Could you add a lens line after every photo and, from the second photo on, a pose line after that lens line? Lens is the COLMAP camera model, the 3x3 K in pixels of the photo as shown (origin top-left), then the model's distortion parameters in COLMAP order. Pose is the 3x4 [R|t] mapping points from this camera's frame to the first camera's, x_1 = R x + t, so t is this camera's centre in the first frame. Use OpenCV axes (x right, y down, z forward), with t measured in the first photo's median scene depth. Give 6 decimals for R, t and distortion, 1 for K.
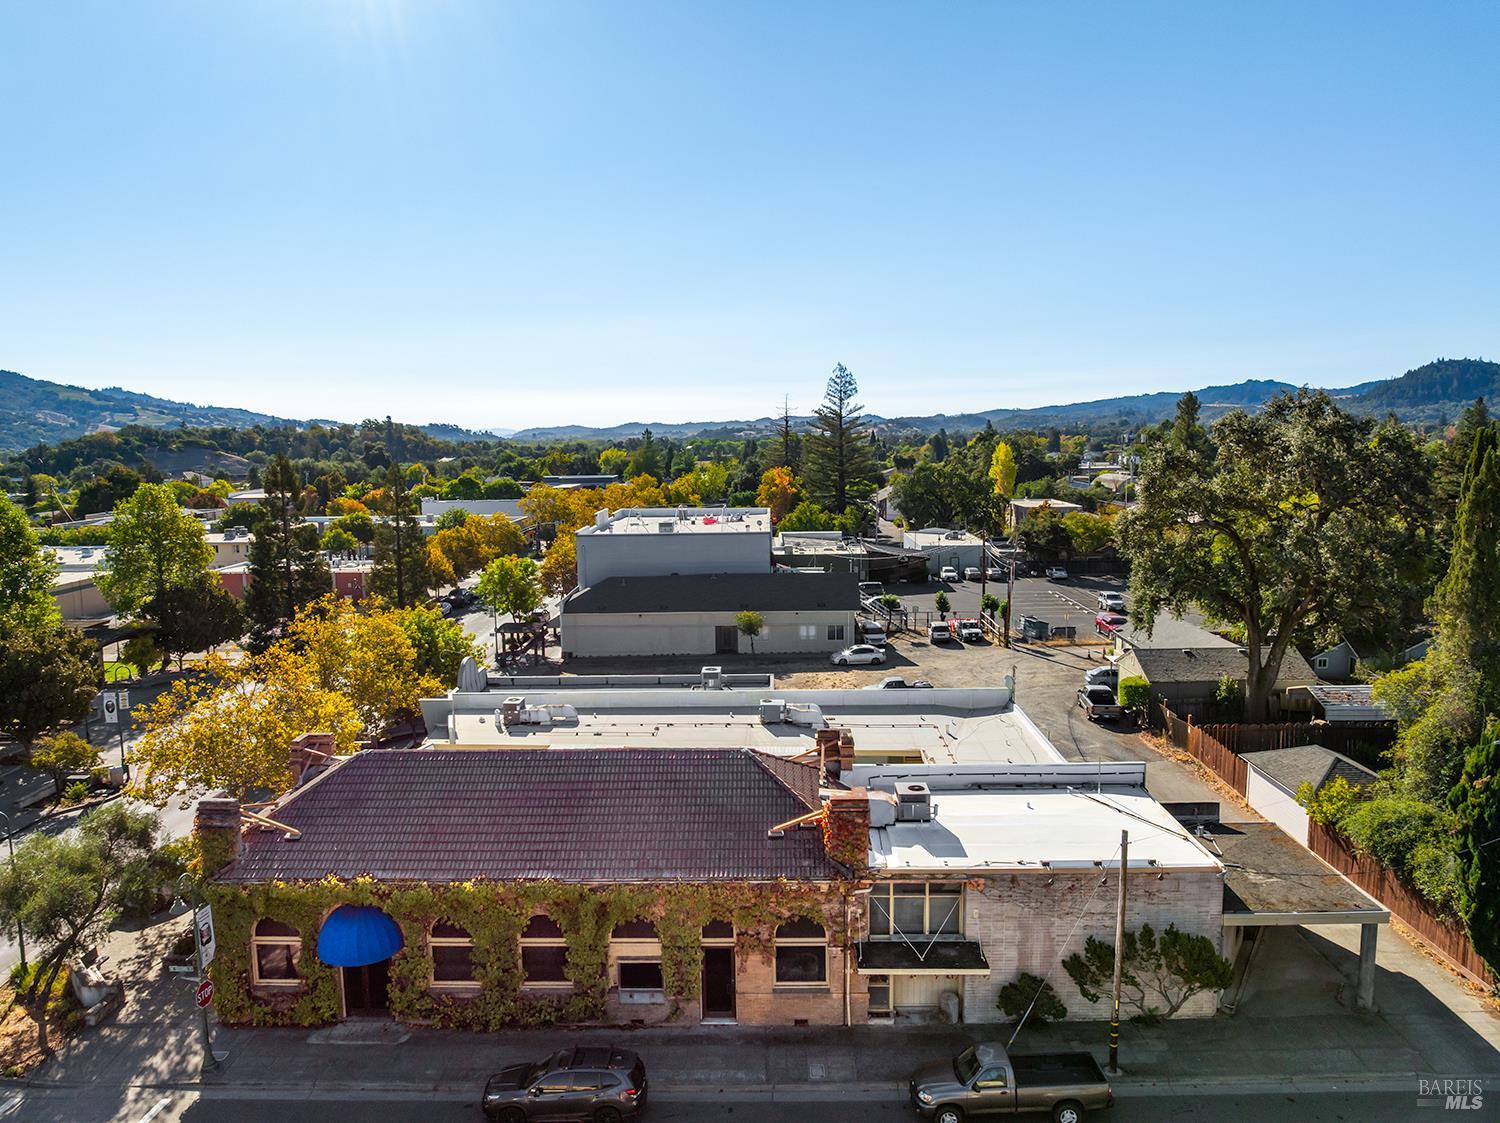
lens RADIAL K [[1055.9, 0, 750.0], [0, 1055.9, 561.5], [0, 0, 1]] dist [-0.033996, 0.000526]
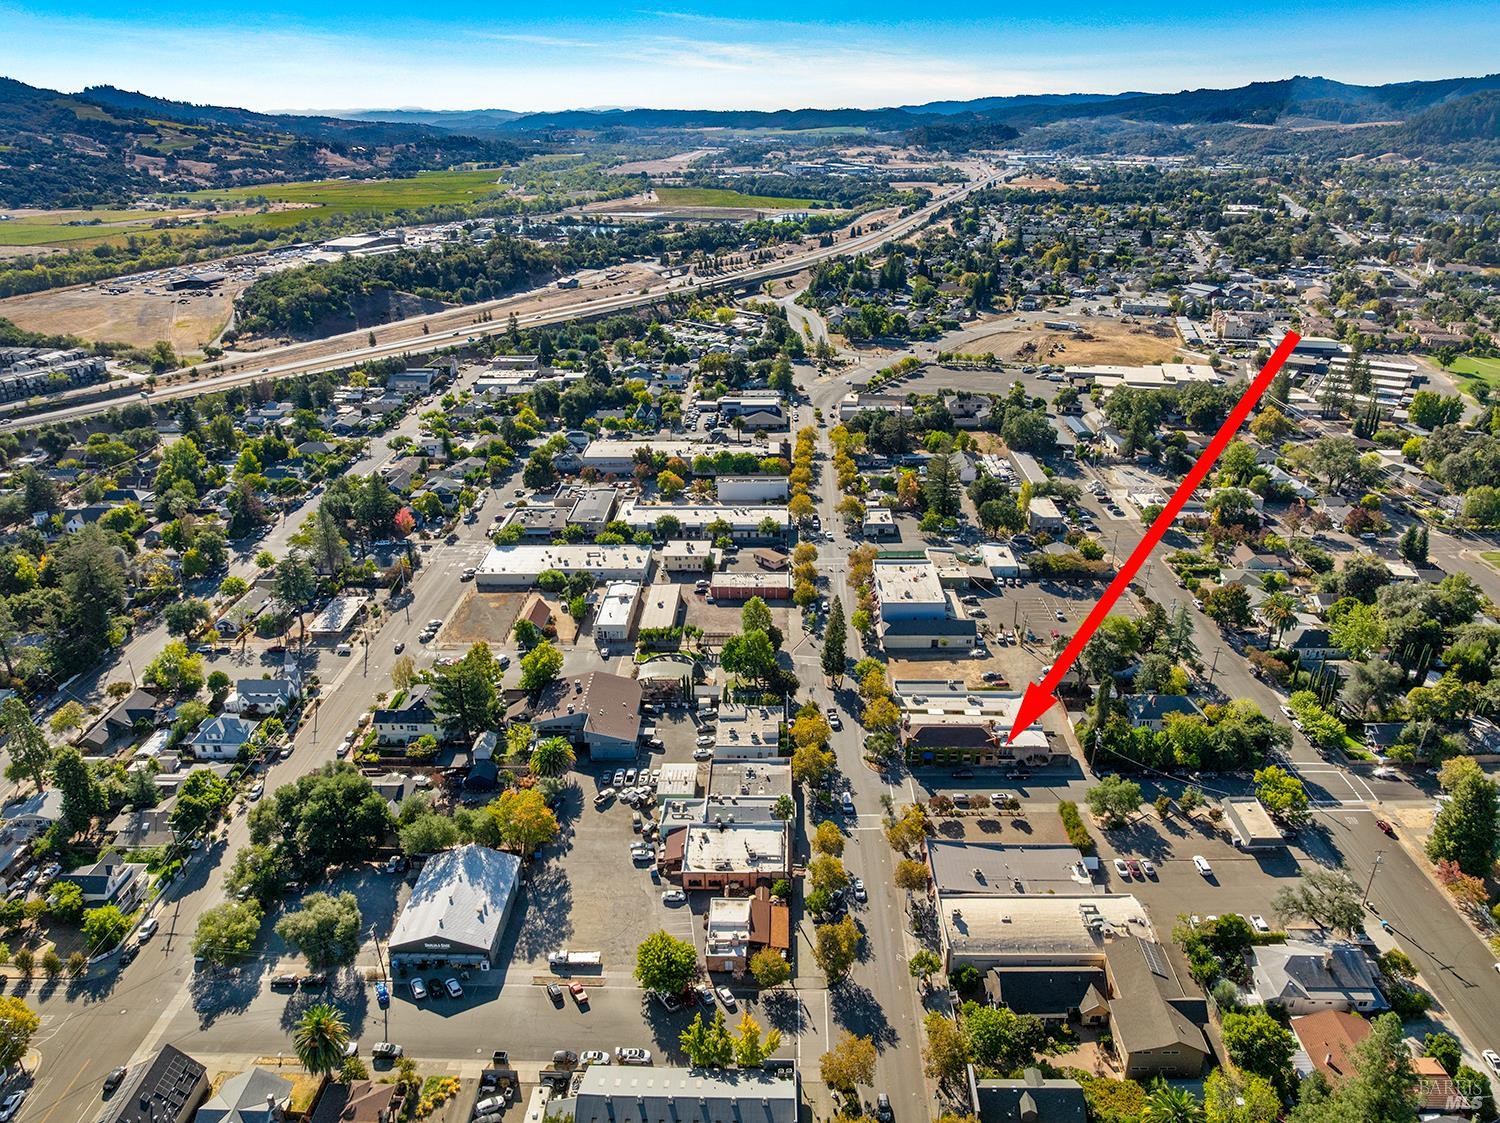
lens RADIAL K [[1055.9, 0, 750.0], [0, 1055.9, 561.5], [0, 0, 1]] dist [-0.033996, 0.000526]
pose [[0.999947, 0.006685, -0.007859, -0.975825], [-0.004220, 0.960071, 0.279725, -1.843565], [0.009416, -0.279677, 0.960048, -3.505891]]
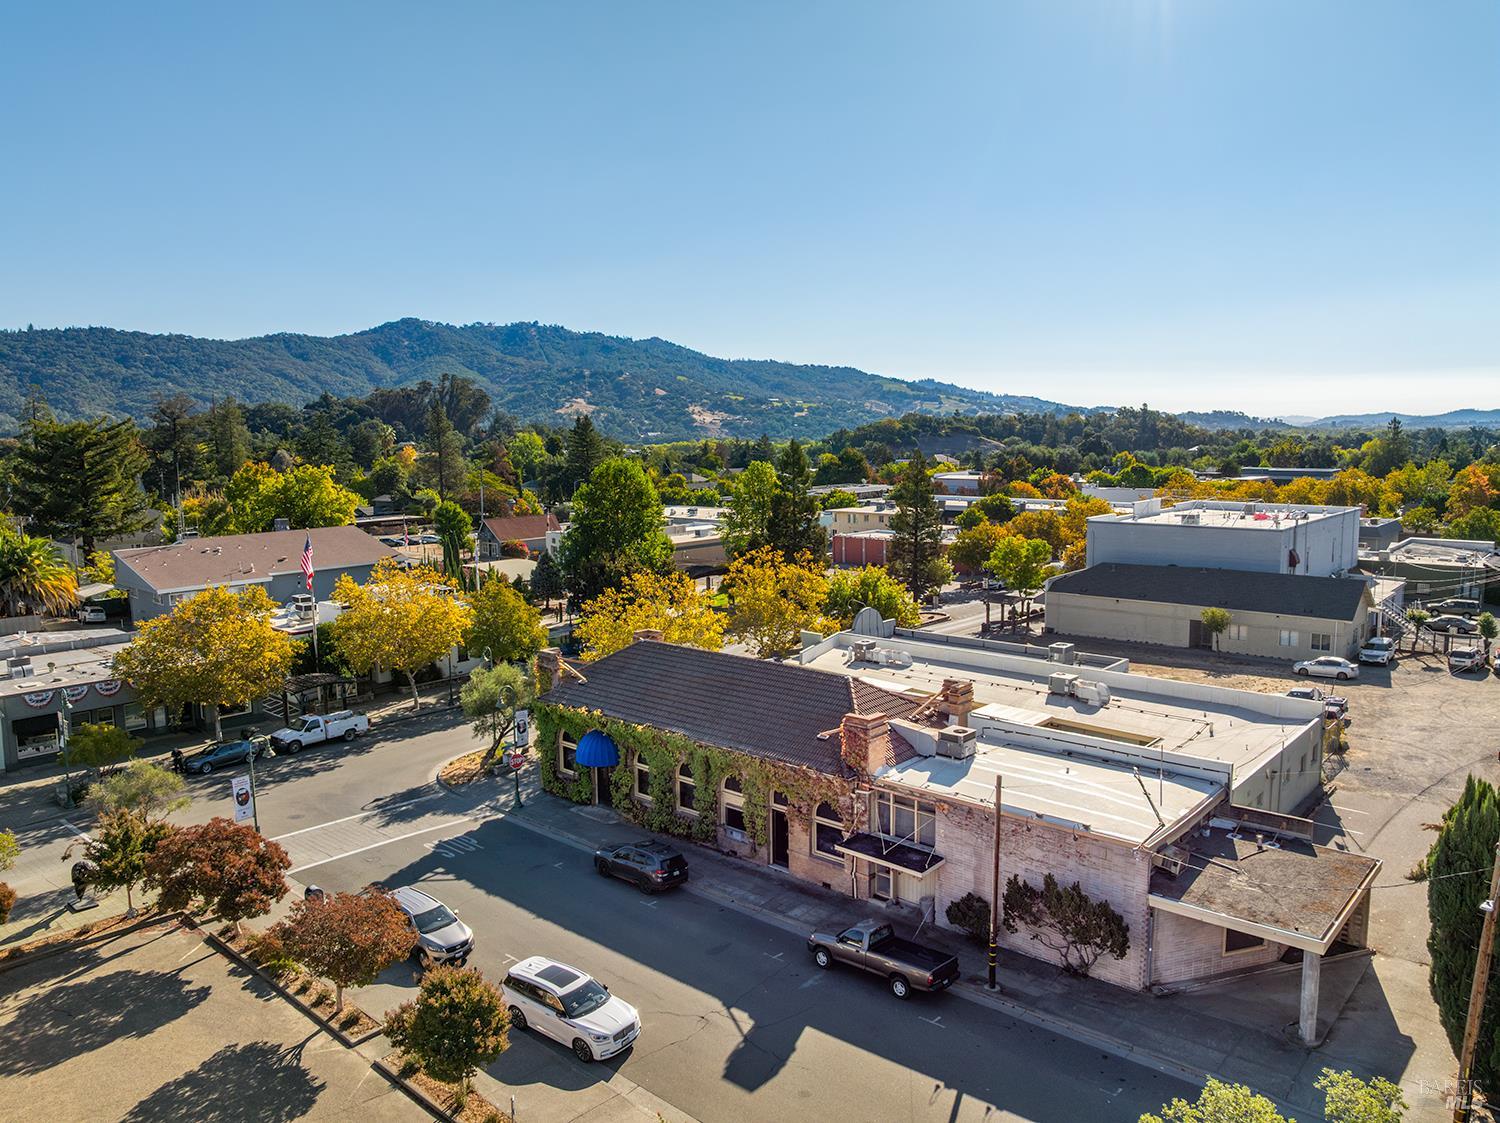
lens RADIAL K [[1055.9, 0, 750.0], [0, 1055.9, 561.5], [0, 0, 1]] dist [-0.033996, 0.000526]
pose [[0.757747, 0.084810, -0.647014, 0.500780], [-0.076958, 0.996213, 0.040454, -0.002330], [0.647995, 0.019139, 0.761404, -0.036155]]
